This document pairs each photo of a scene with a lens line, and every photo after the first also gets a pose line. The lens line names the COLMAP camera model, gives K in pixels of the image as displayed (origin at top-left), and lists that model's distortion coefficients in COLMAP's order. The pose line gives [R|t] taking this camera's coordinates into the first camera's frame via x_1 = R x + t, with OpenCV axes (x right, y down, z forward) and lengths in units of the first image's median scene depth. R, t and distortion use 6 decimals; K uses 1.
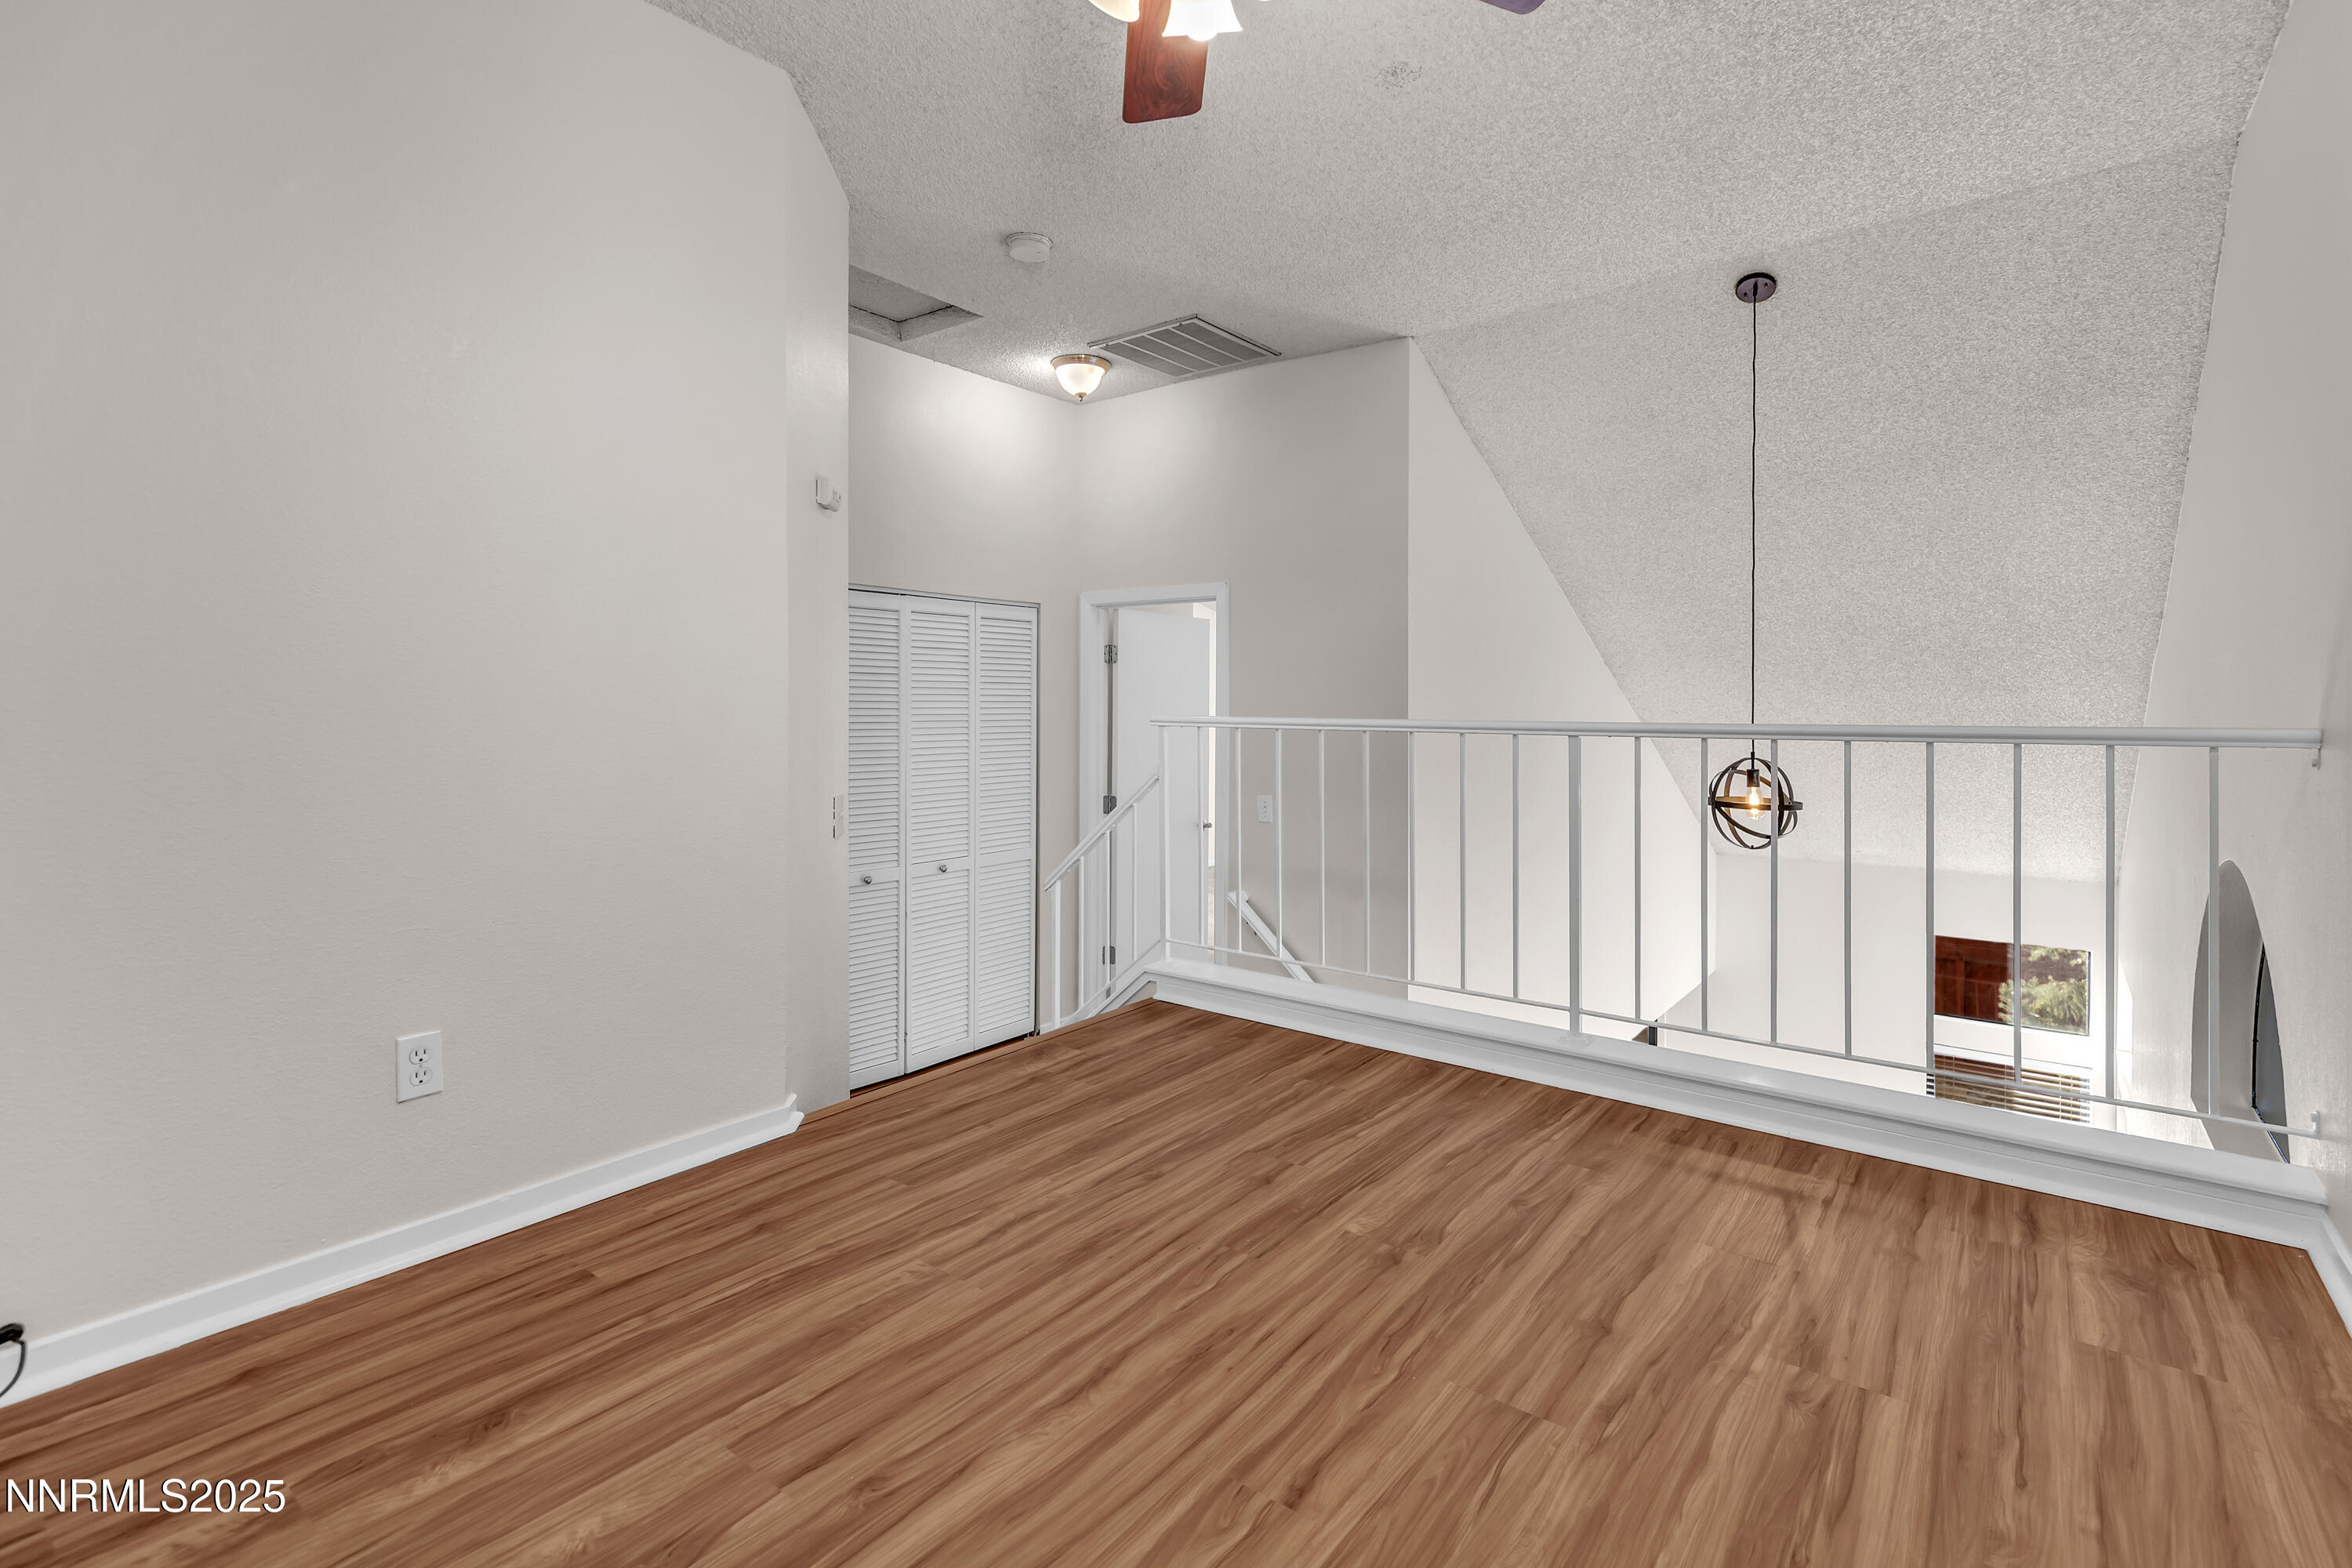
lens RADIAL K [[1071.1, 0, 1146.1], [0, 1071.1, 708.4], [0, 0, 1]] dist [0.009856, -0.000117]
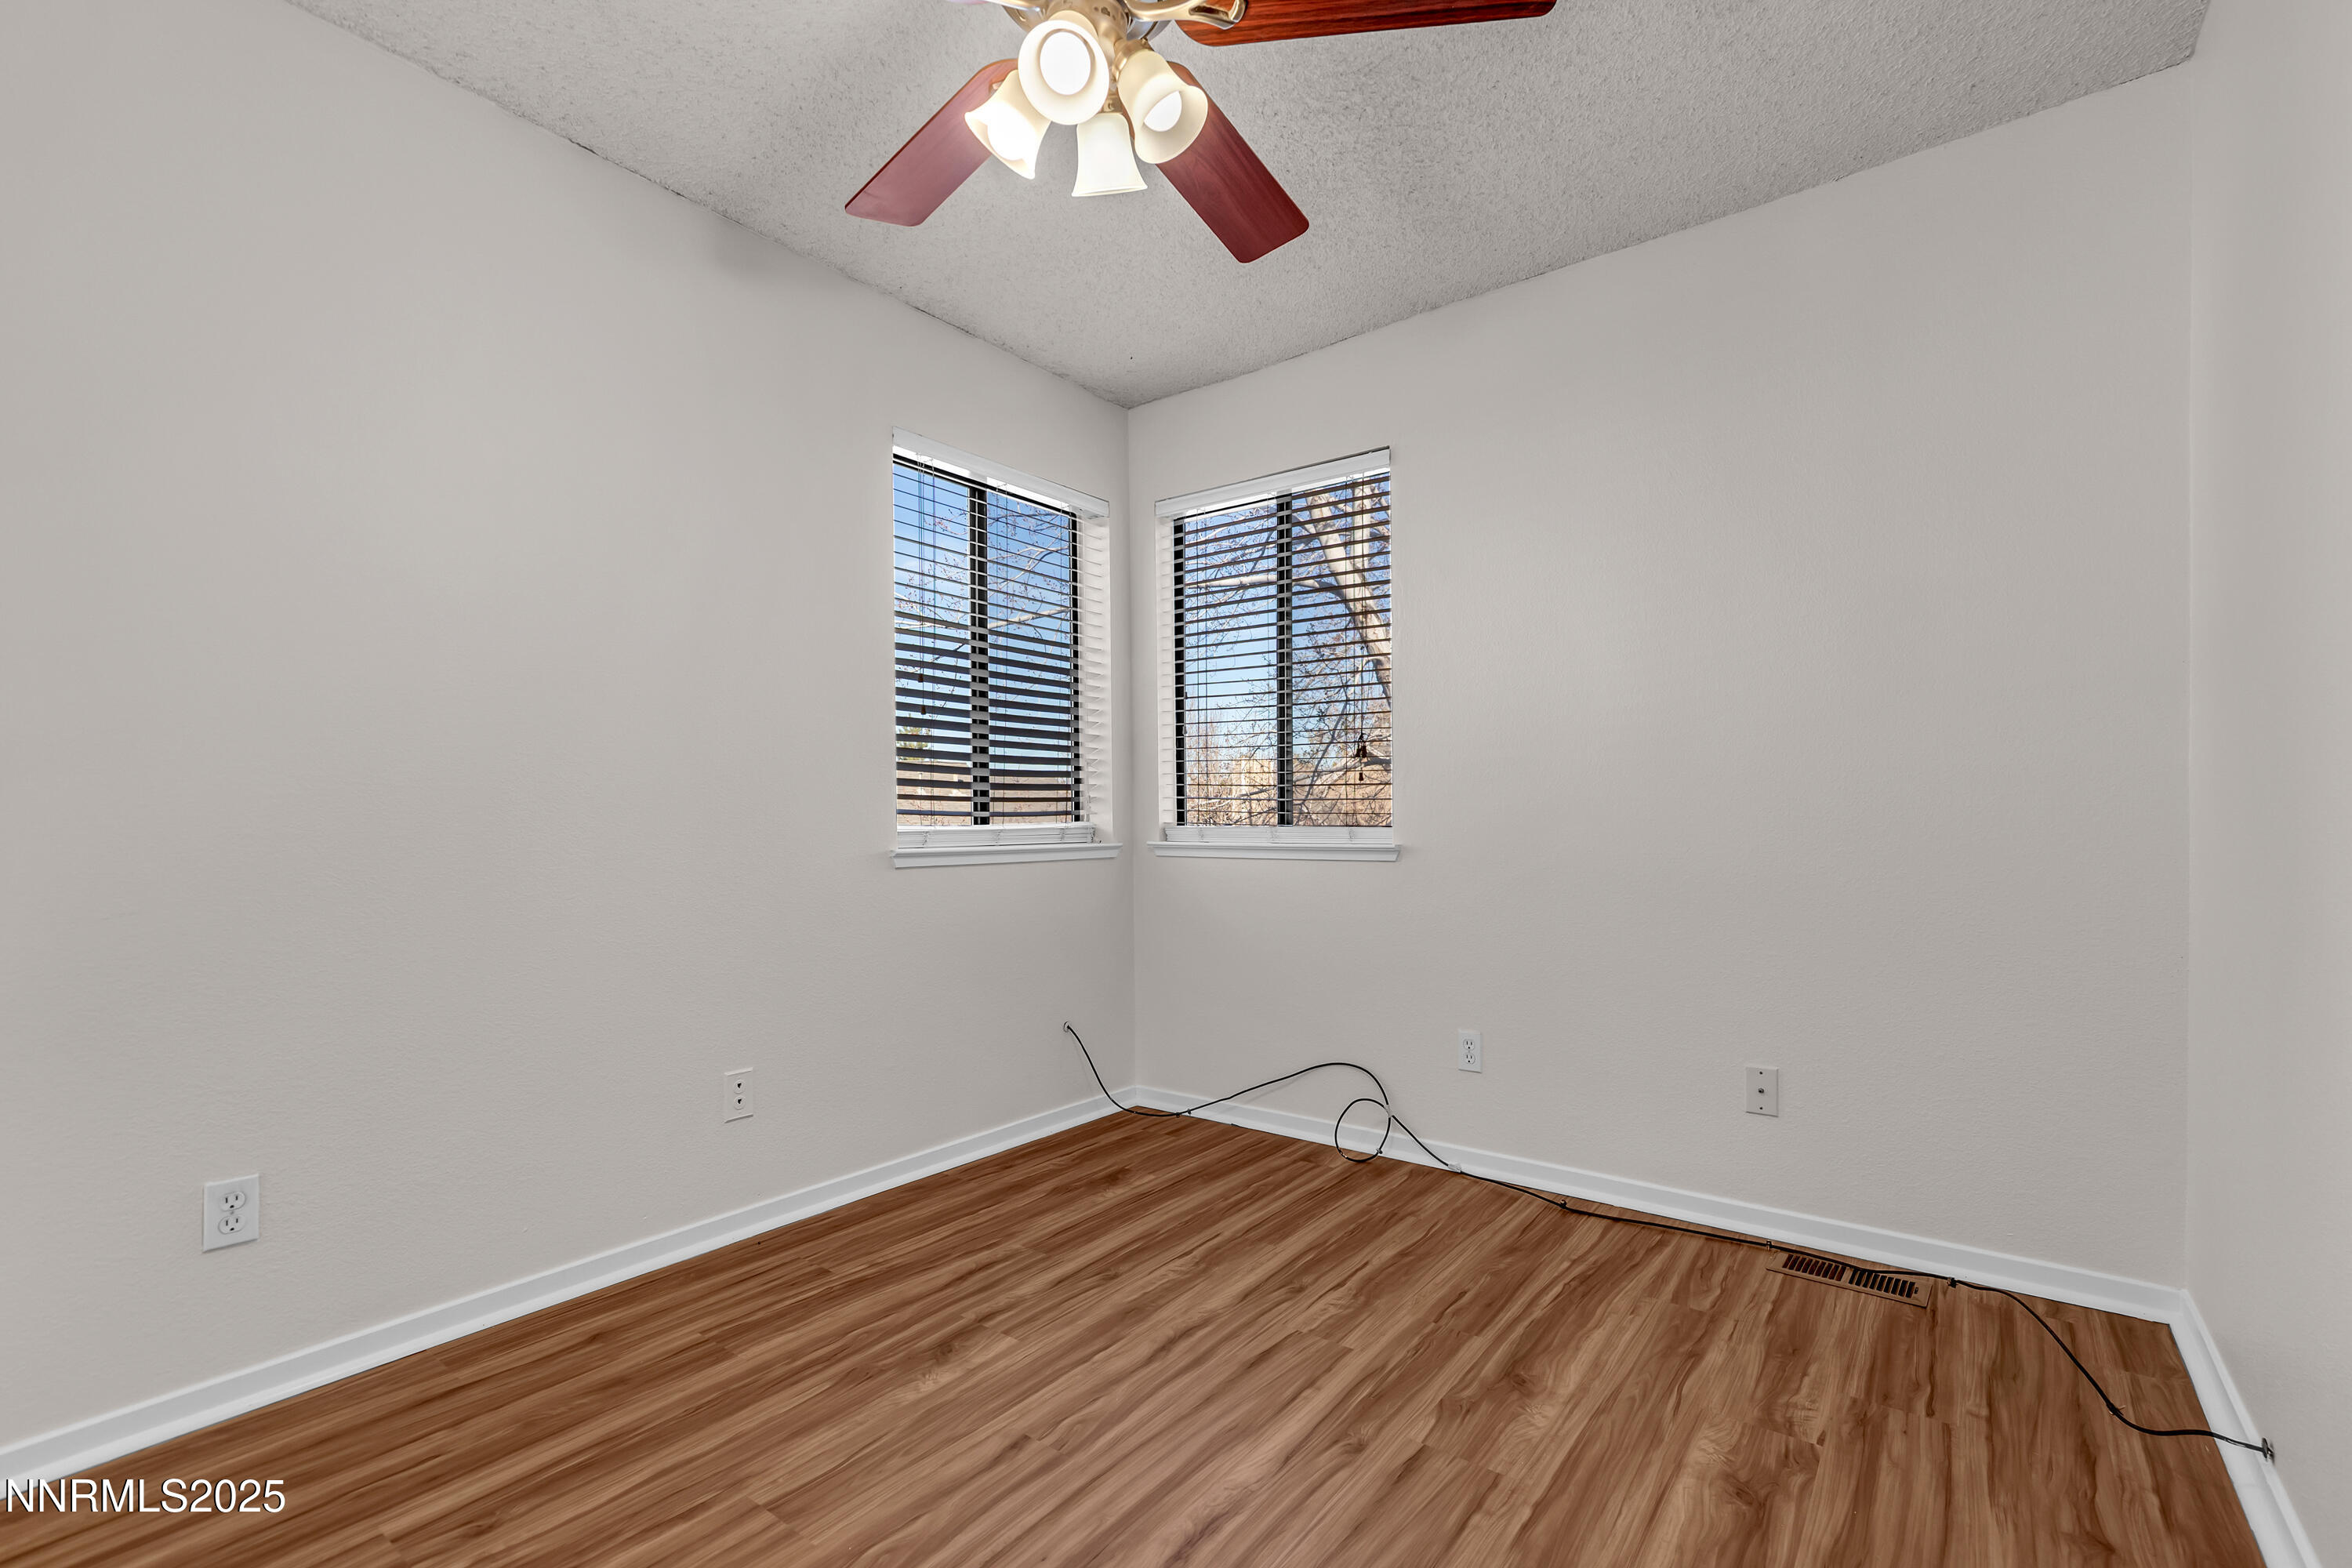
lens RADIAL K [[1071.1, 0, 1185.3], [0, 1071.1, 809.6], [0, 0, 1]] dist [0.009856, -0.000117]
pose [[-0.998967, 0.004178, -0.045244, -0.002928], [0.004482, 0.999968, -0.006625, -0.011862], [0.045215, -0.006821, -0.998954, 1.578531]]
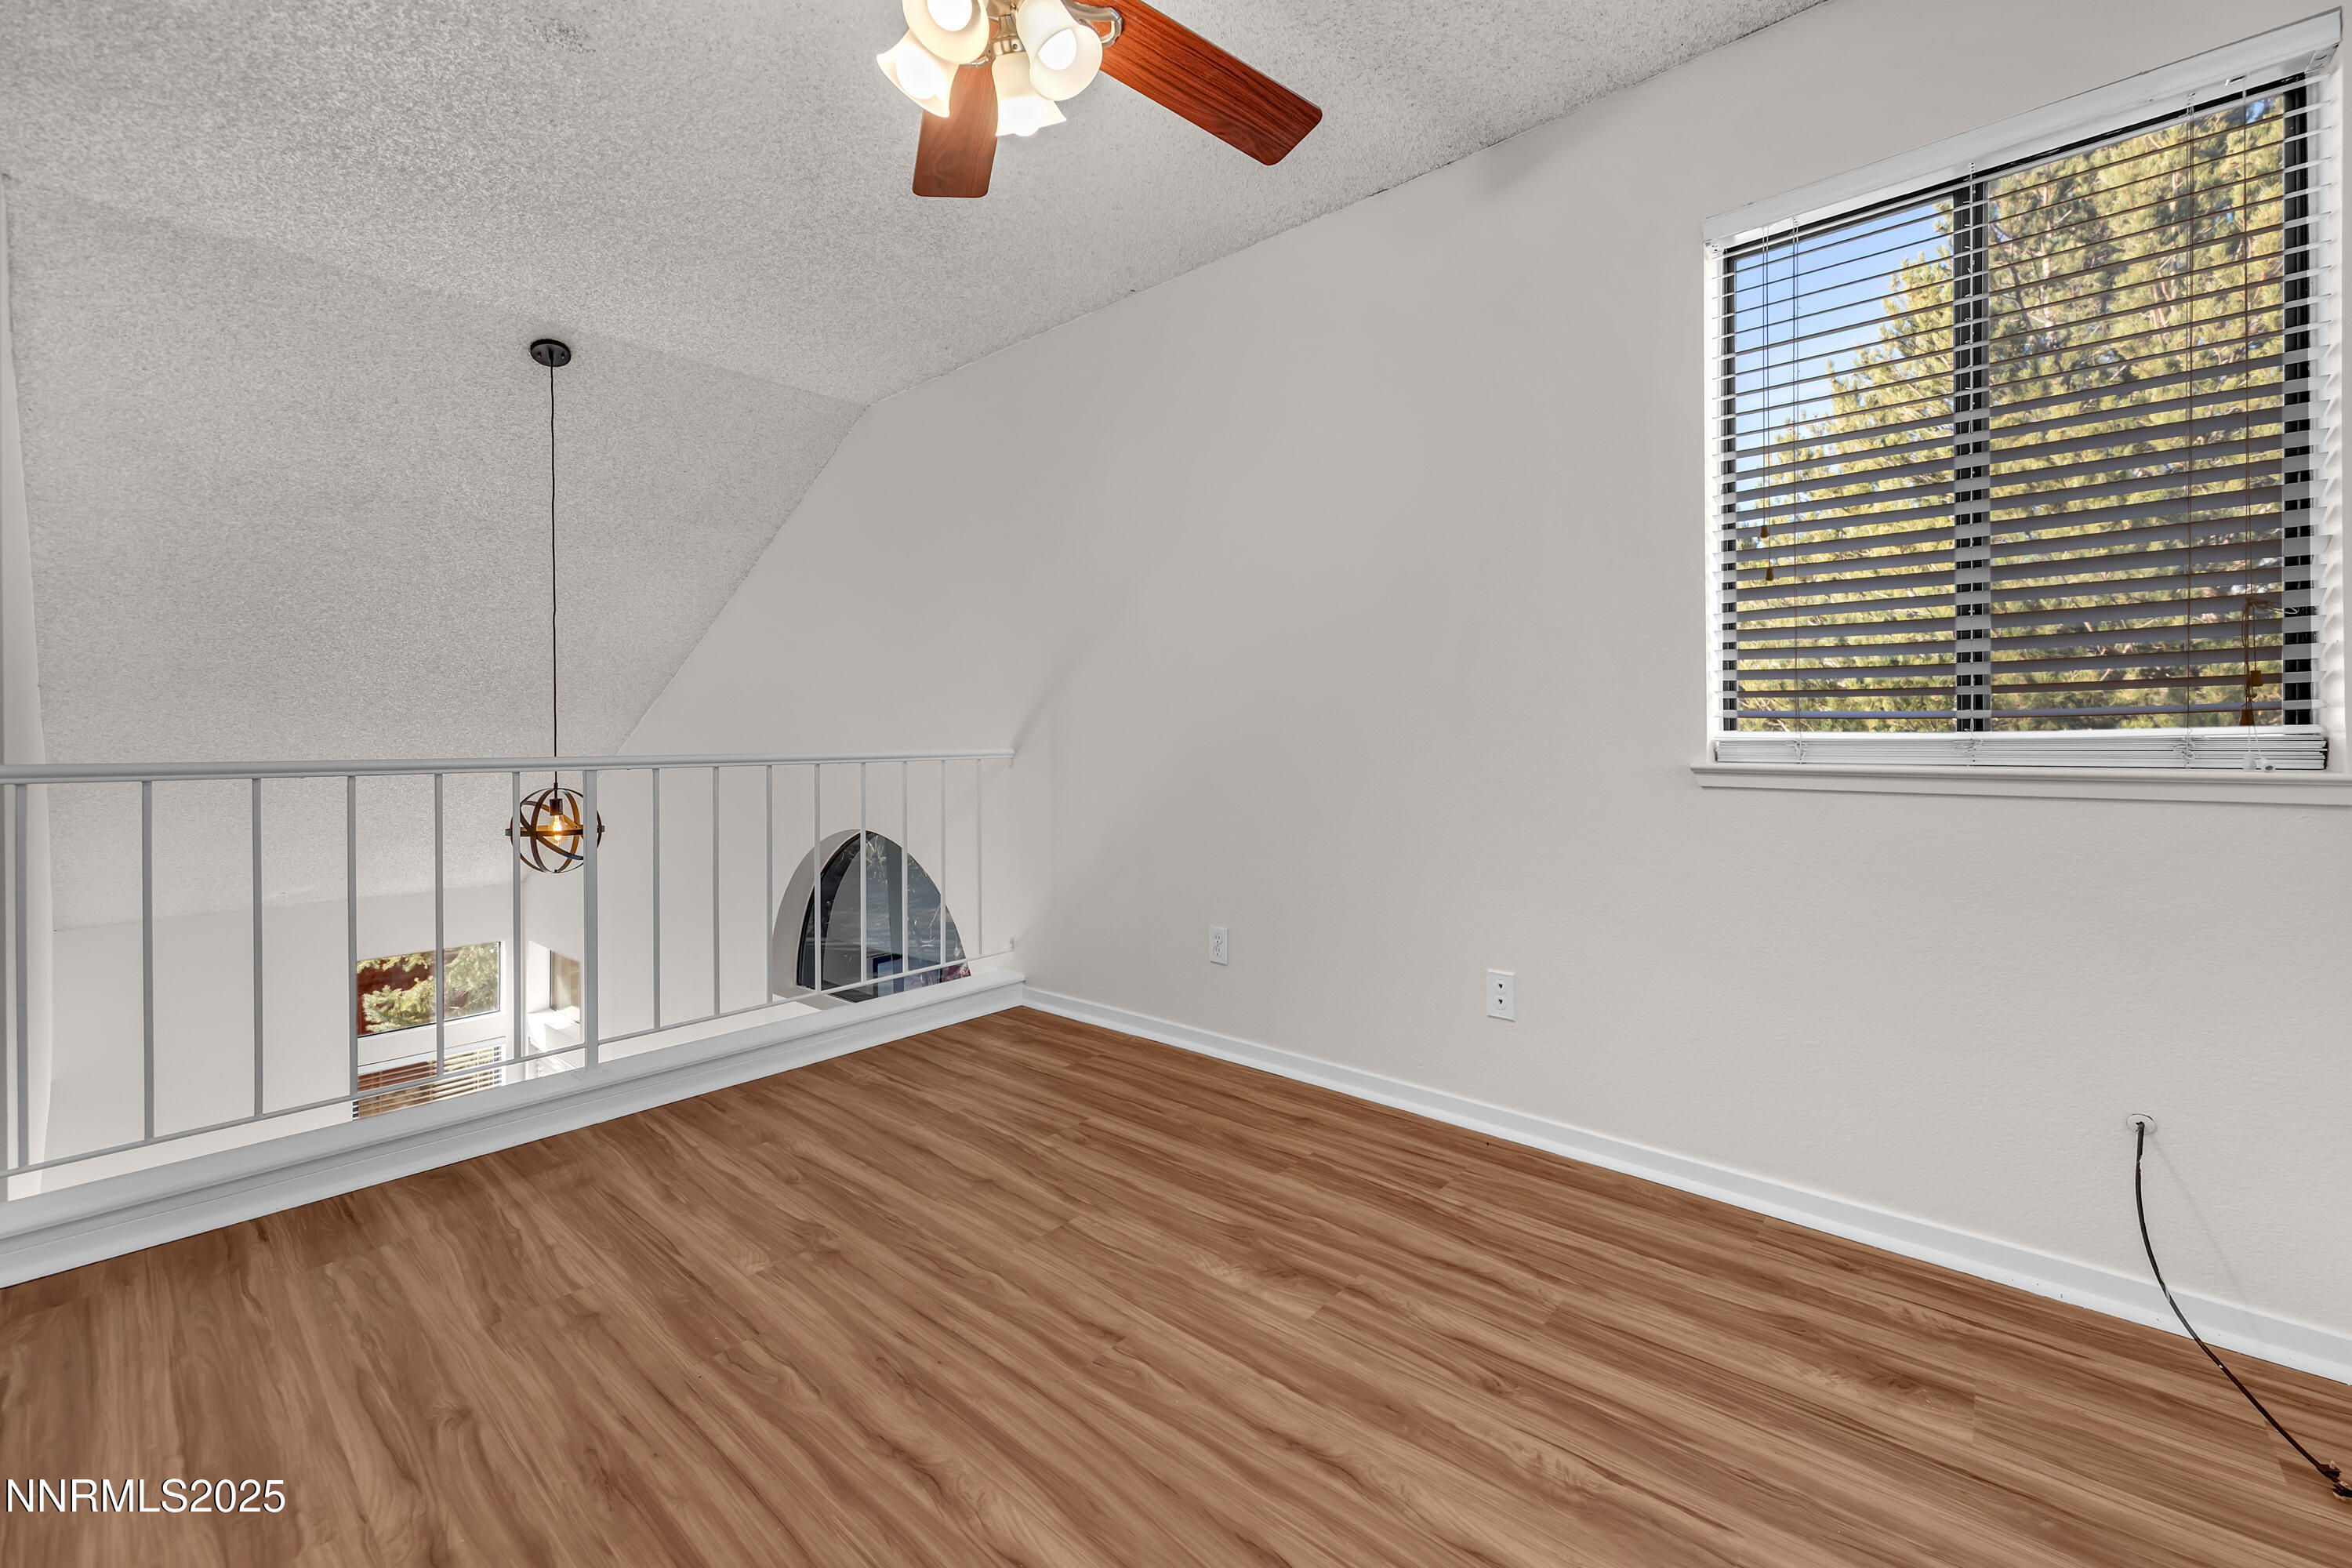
lens RADIAL K [[958.2, 0, 1226.0], [0, 958.2, 722.0], [0, 0, 1]] dist [0.006790, -0.000210]
pose [[0.024079, 0.013560, 0.999618, -0.718379], [0.008609, 0.999868, -0.013771, -0.002388], [-0.999673, 0.008937, 0.023959, 0.566016]]
